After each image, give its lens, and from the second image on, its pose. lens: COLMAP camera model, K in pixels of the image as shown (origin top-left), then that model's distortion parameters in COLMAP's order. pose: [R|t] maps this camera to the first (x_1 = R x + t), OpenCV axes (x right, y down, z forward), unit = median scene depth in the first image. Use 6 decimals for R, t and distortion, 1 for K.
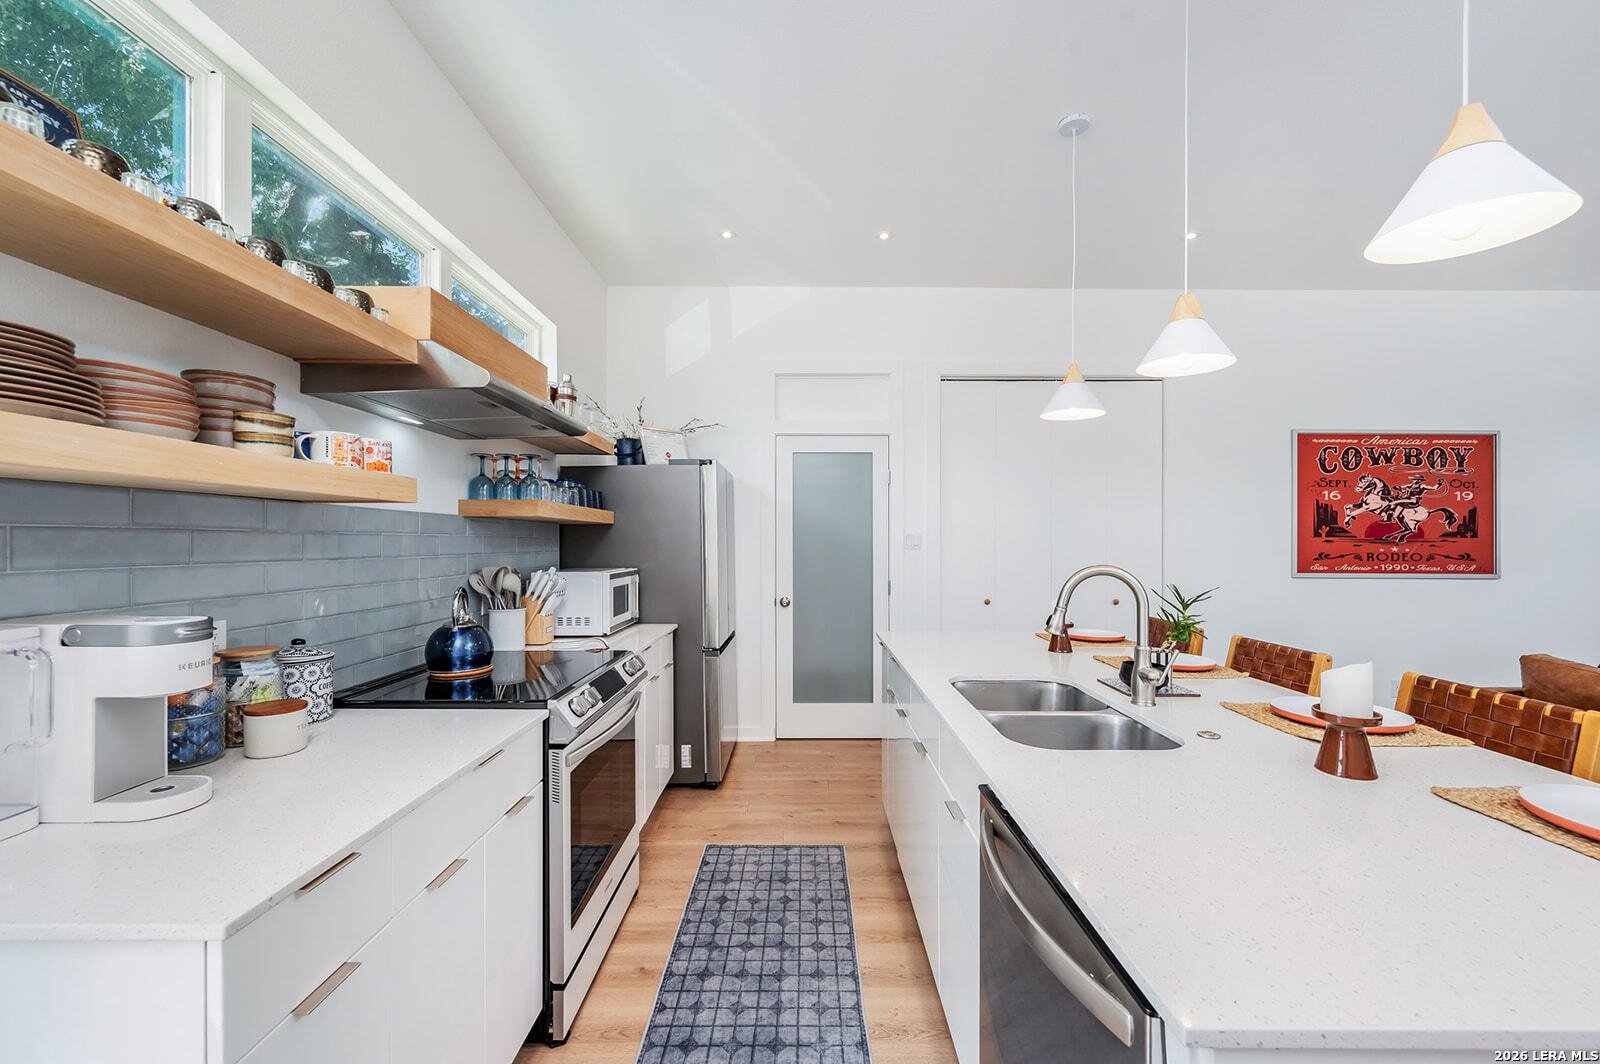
lens RADIAL K [[626.8, 0, 803.2], [0, 626.8, 535.2], [0, 0, 1]] dist [-0.002265, -0.000053]
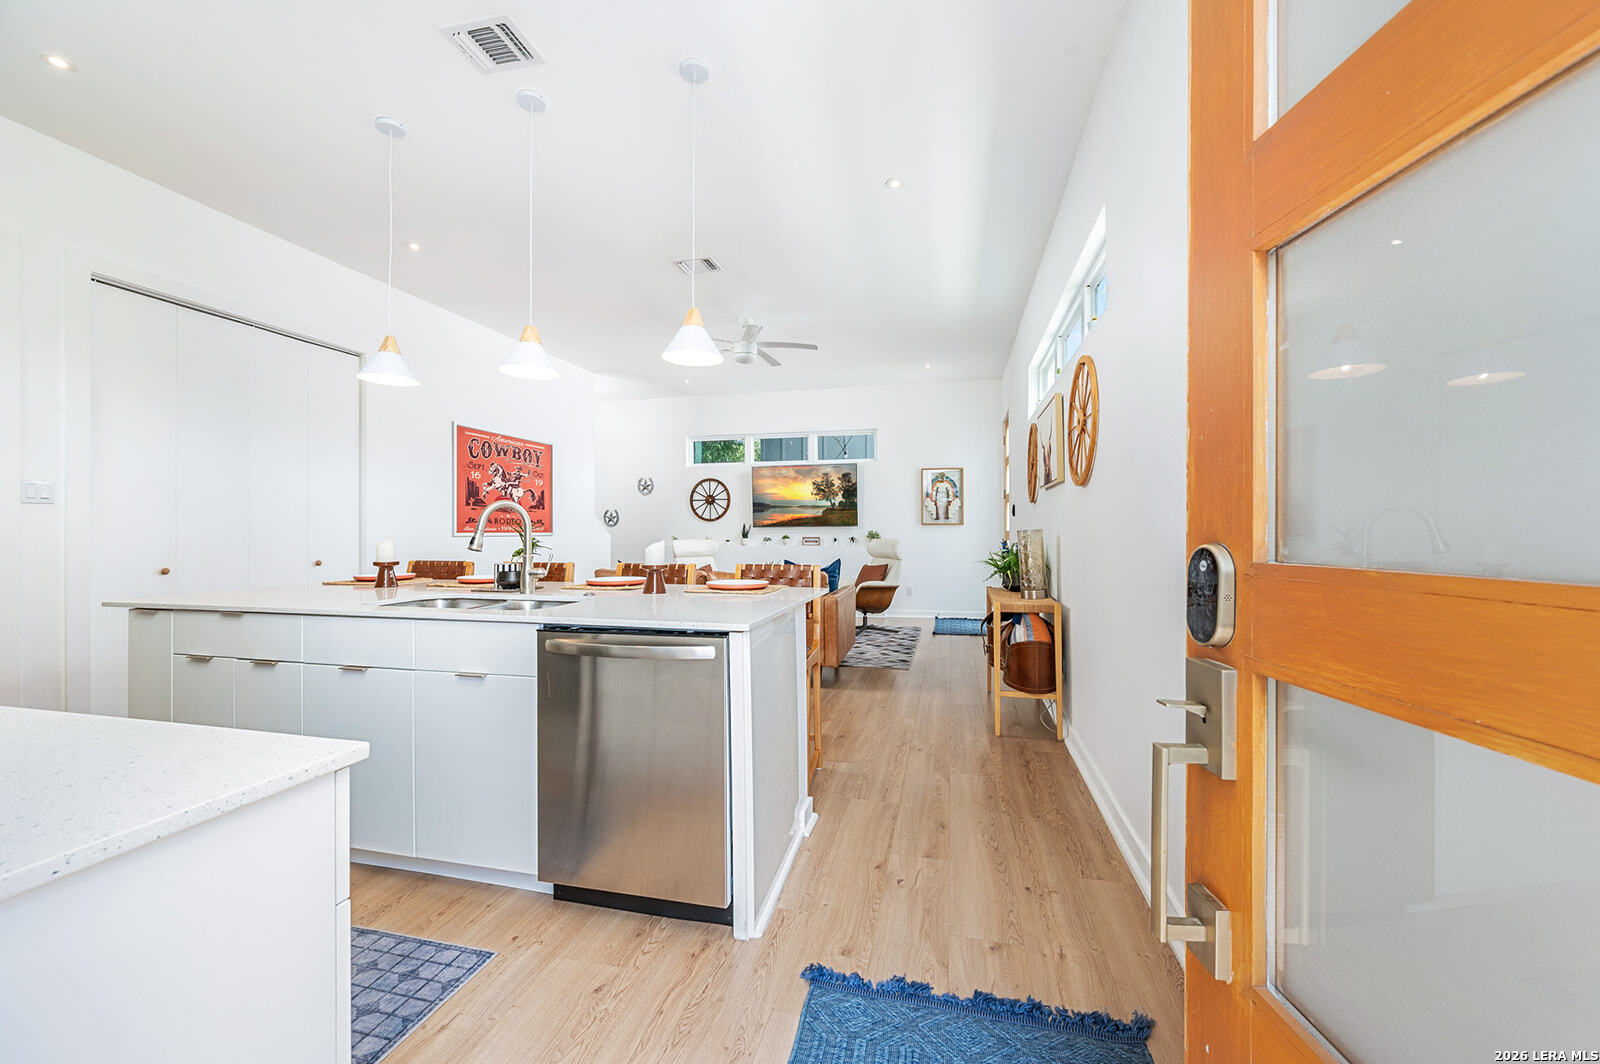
lens RADIAL K [[626.8, 0, 803.2], [0, 626.8, 535.2], [0, 0, 1]] dist [-0.002265, -0.000053]
pose [[0.230830, -0.012446, 0.972915, -0.307322], [-0.007600, 0.999865, 0.014594, 0.040749], [-0.972965, -0.010763, 0.230704, 0.001049]]
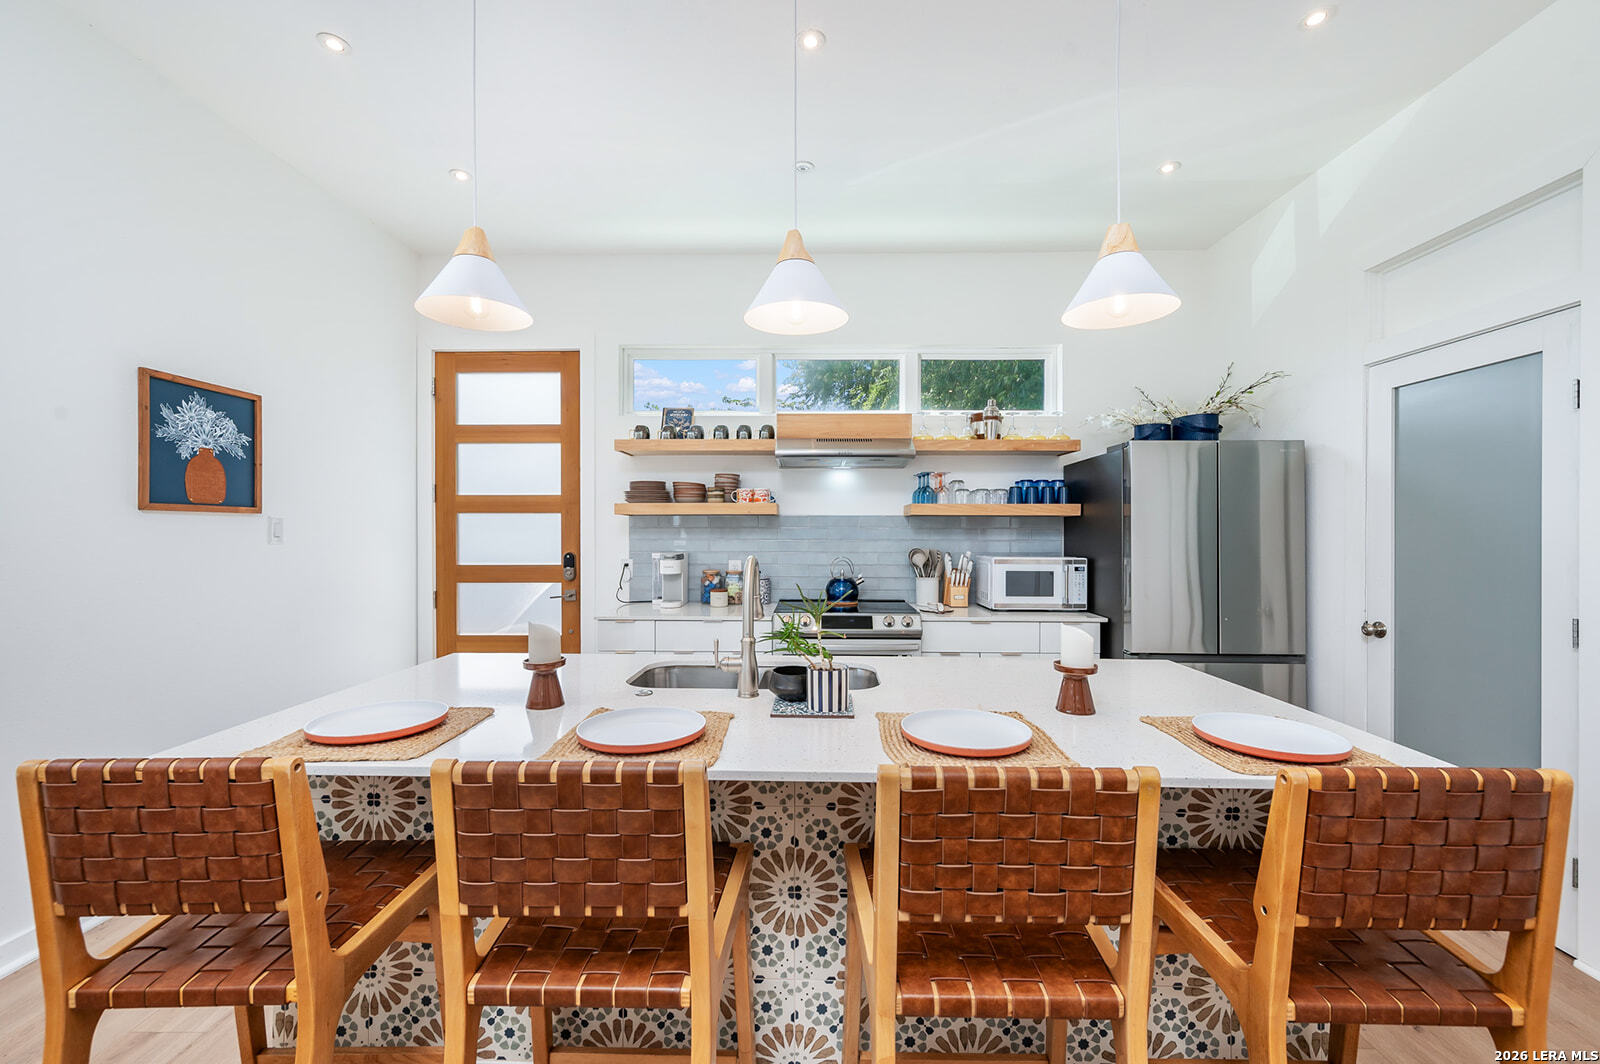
lens RADIAL K [[637.5, 0, 800.0], [0, 637.5, 532.0], [0, 0, 1]] dist [-0.000702, 0.000218]
pose [[-0.028718, 0.001800, -0.999586, 0.628043], [0.009298, 0.999956, 0.001533, 0.003303], [0.999544, -0.009251, -0.028734, 0.439325]]
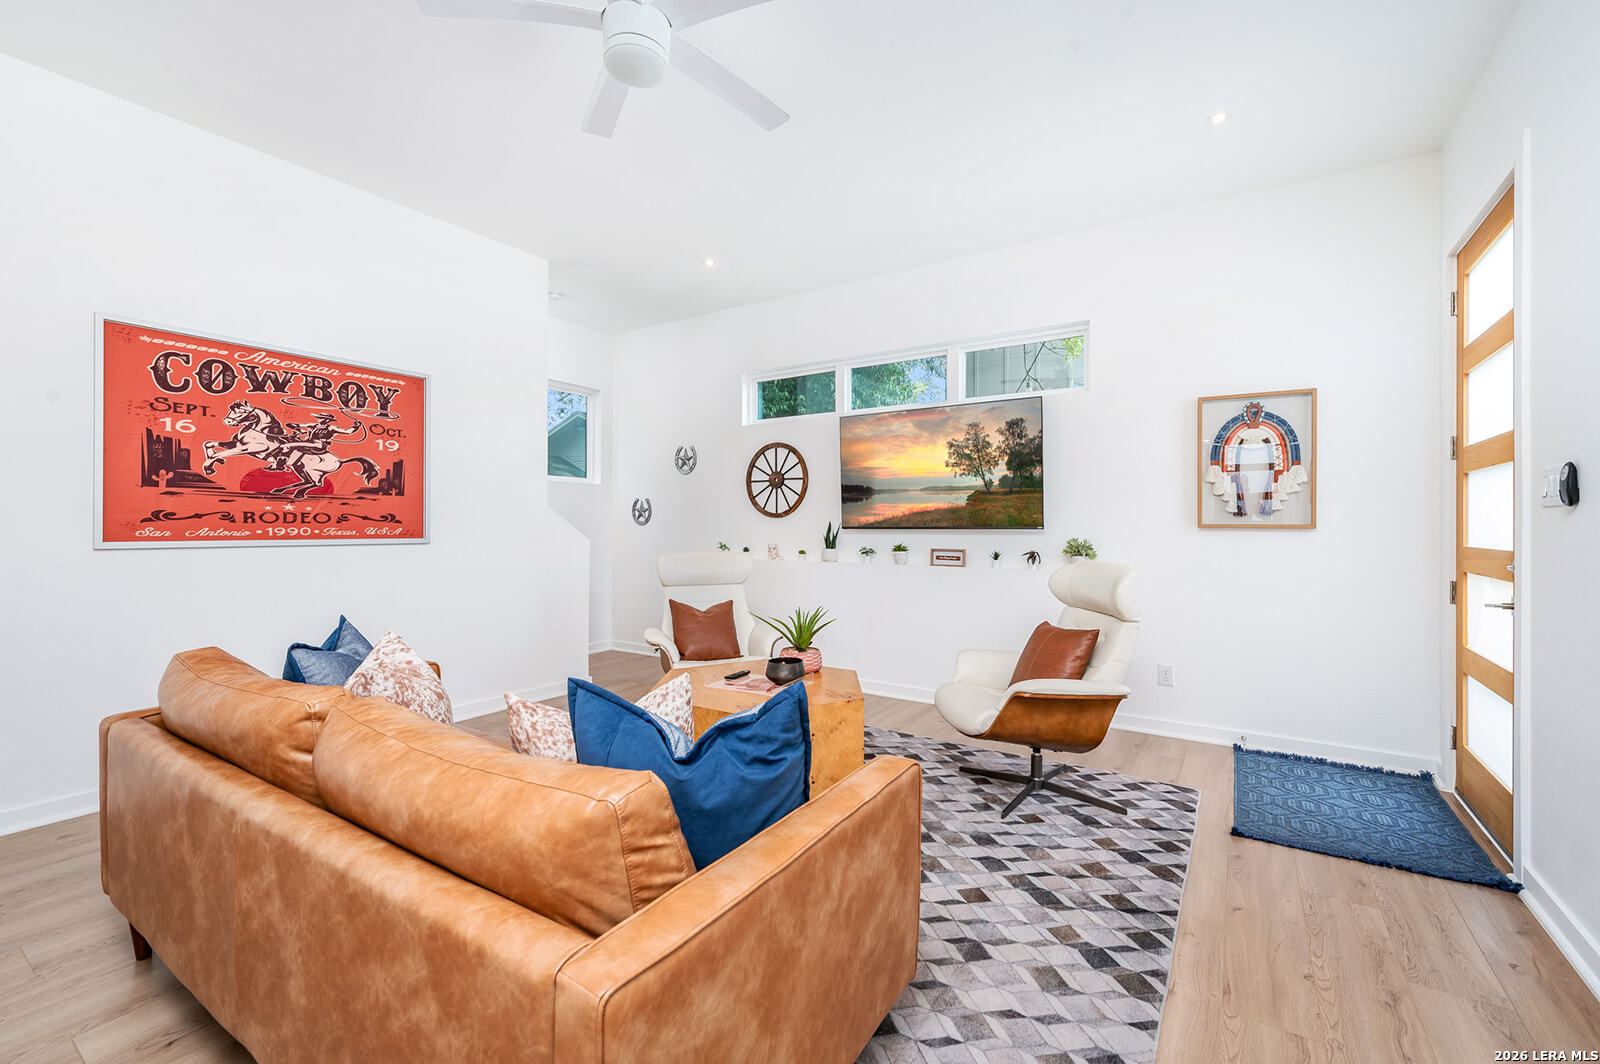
lens RADIAL K [[675.6, 0, 797.6], [0, 675.6, 526.4], [0, 0, 1]] dist [0.001488, -0.000067]
pose [[0.550799, -0.003312, 0.834632, 0.603151], [-0.011893, 0.999859, 0.011816, 0.028562], [-0.834553, -0.016434, 0.550682, 0.040384]]
